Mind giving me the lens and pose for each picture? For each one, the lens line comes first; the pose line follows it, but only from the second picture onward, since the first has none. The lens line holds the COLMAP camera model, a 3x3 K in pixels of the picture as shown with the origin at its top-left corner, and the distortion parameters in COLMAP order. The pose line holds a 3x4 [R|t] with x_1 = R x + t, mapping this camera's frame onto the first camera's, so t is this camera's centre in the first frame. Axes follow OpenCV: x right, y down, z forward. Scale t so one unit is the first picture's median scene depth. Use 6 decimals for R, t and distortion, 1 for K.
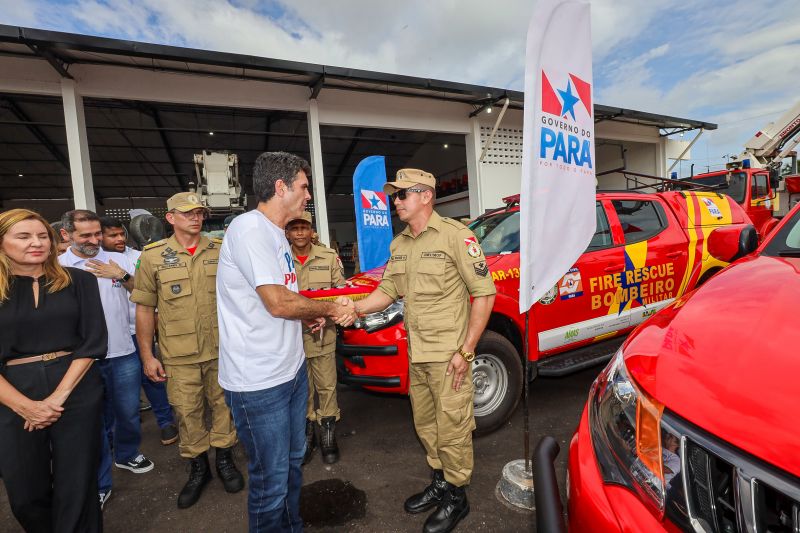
lens RADIAL K [[364.3, 0, 400.0], [0, 364.3, 266.5], [0, 0, 1]] dist [-0.043110, 0.011853]
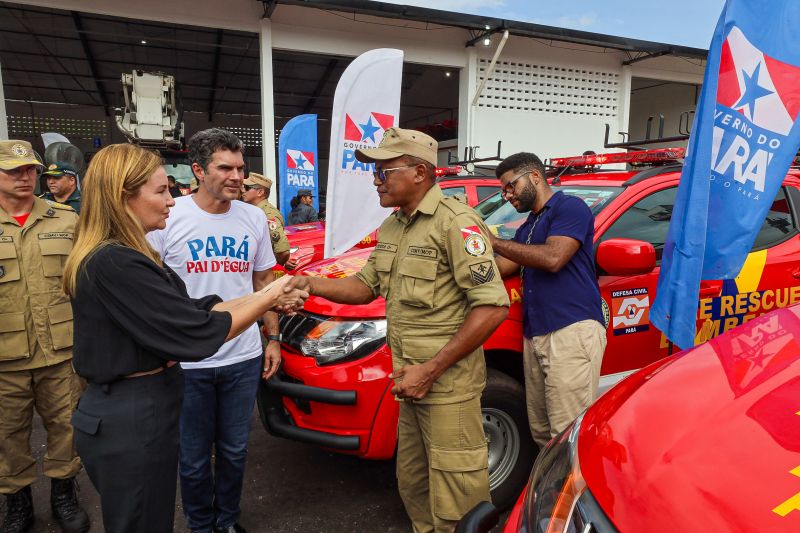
lens RADIAL K [[543.3, 0, 397.0], [0, 543.3, 267.4], [0, 0, 1]] dist [0.004419, -0.002367]
pose [[0.995986, 0.084107, -0.030633, 0.502726], [-0.081544, 0.993689, 0.077029, -0.043824], [0.036919, -0.074222, 0.996558, -0.980979]]
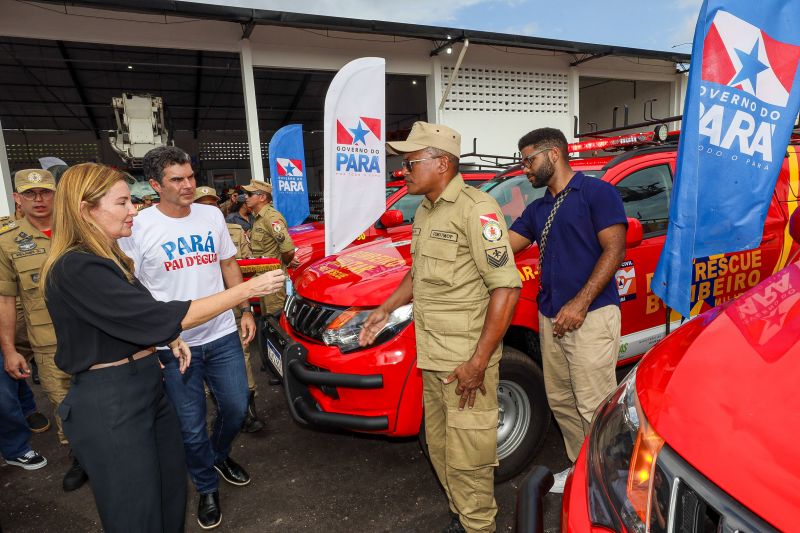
lens RADIAL K [[494.0, 0, 400.0], [0, 494.0, 266.5], [0, 0, 1]] dist [-0.010216, 0.002029]
pose [[0.999711, 0.014932, 0.018864, 0.443065], [-0.016492, 0.996206, 0.085447, -0.032120], [-0.017516, -0.085734, 0.996164, -0.958779]]
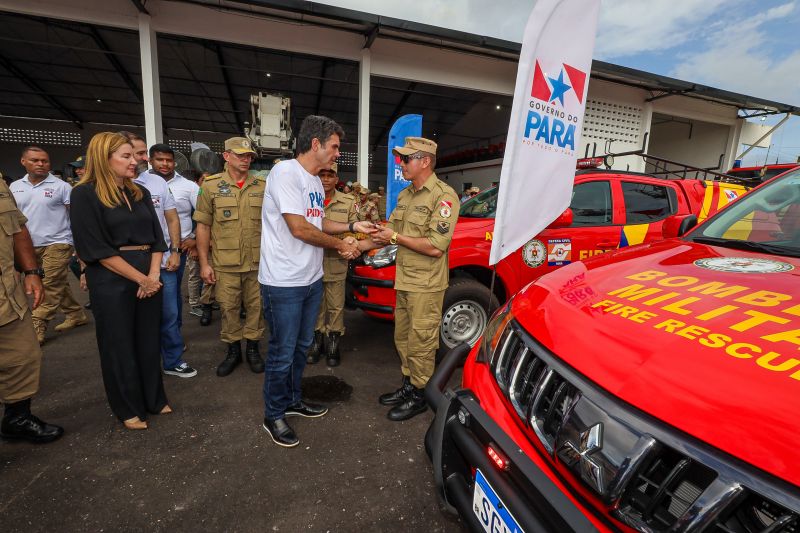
lens RADIAL K [[364.3, 0, 400.0], [0, 364.3, 266.5], [0, 0, 1]] dist [-0.043110, 0.011853]
pose [[0.986192, 0.132193, -0.099748, 0.111652], [-0.119733, 0.985283, 0.121986, 0.014313], [0.114406, -0.108358, 0.987507, -0.177892]]
